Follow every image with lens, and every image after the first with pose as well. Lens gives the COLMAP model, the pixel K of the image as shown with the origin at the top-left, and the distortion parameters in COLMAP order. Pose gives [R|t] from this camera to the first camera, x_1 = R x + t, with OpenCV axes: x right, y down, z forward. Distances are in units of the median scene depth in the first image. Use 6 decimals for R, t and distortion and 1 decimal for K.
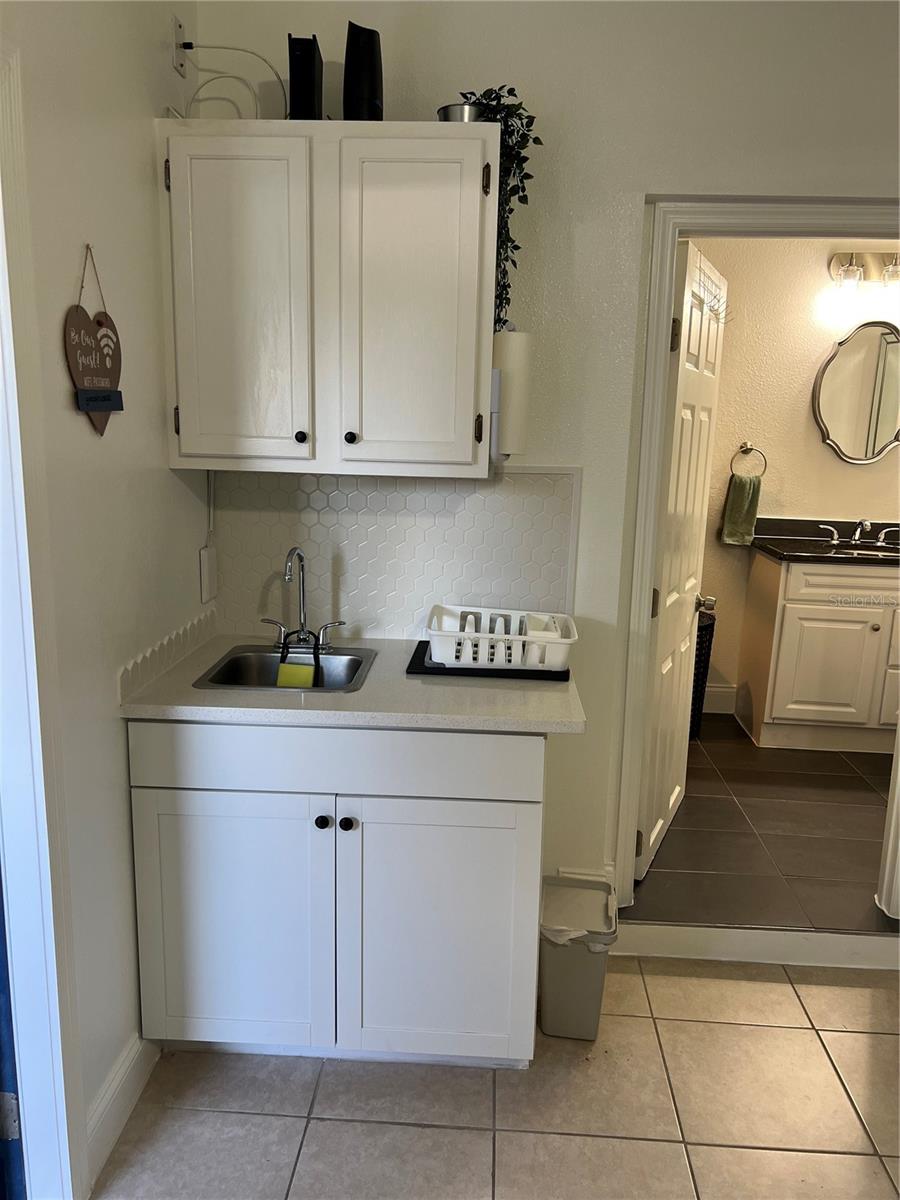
lens RADIAL K [[917.0, 0, 449.9], [0, 917.0, 600.6], [0, 0, 1]] dist [0.008807, 0.001879]
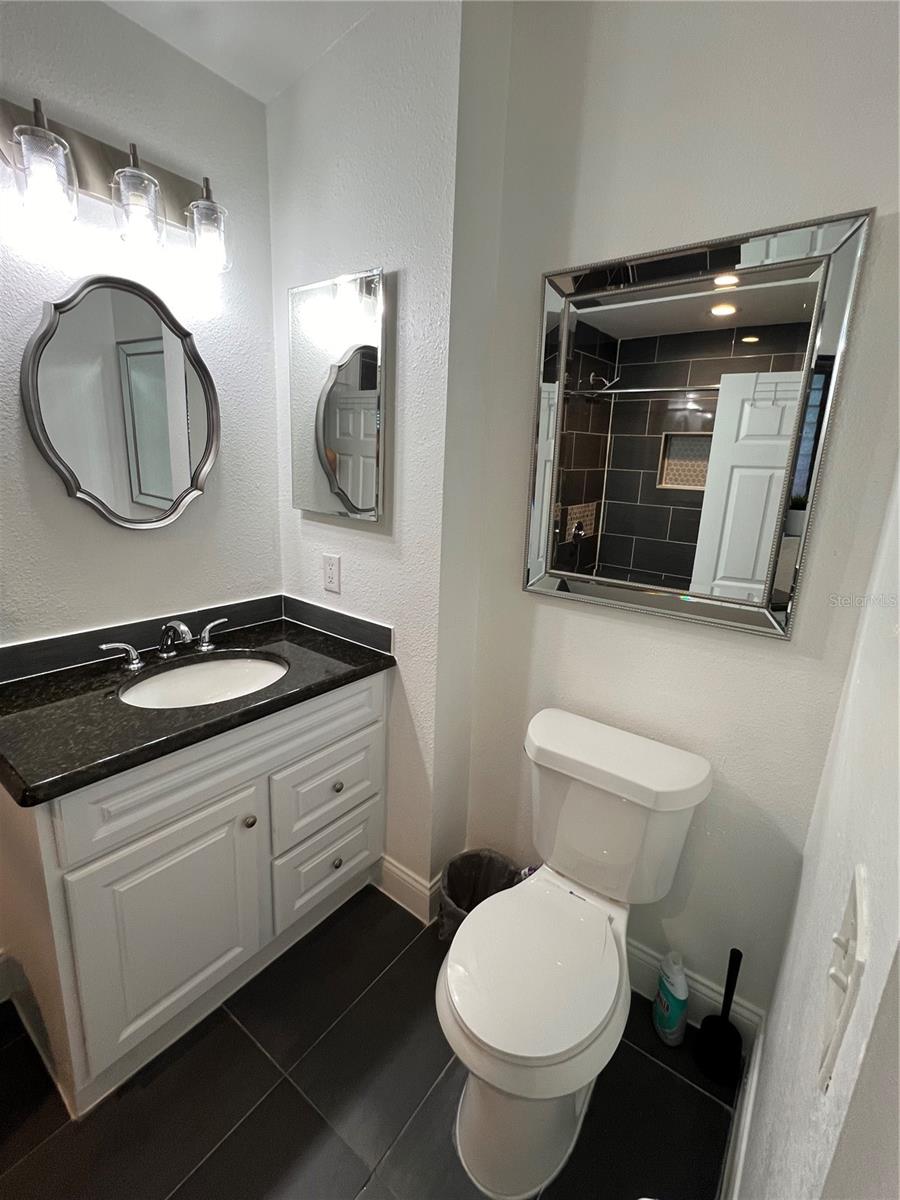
lens RADIAL K [[536.5, 0, 446.7], [0, 536.5, 593.6], [0, 0, 1]] dist [0.004890, 0.000218]
pose [[0.556680, -0.201566, 0.805902, 0.269140], [0.142514, 0.978907, 0.146395, -0.134900], [-0.818411, 0.033357, 0.573664, 0.652656]]
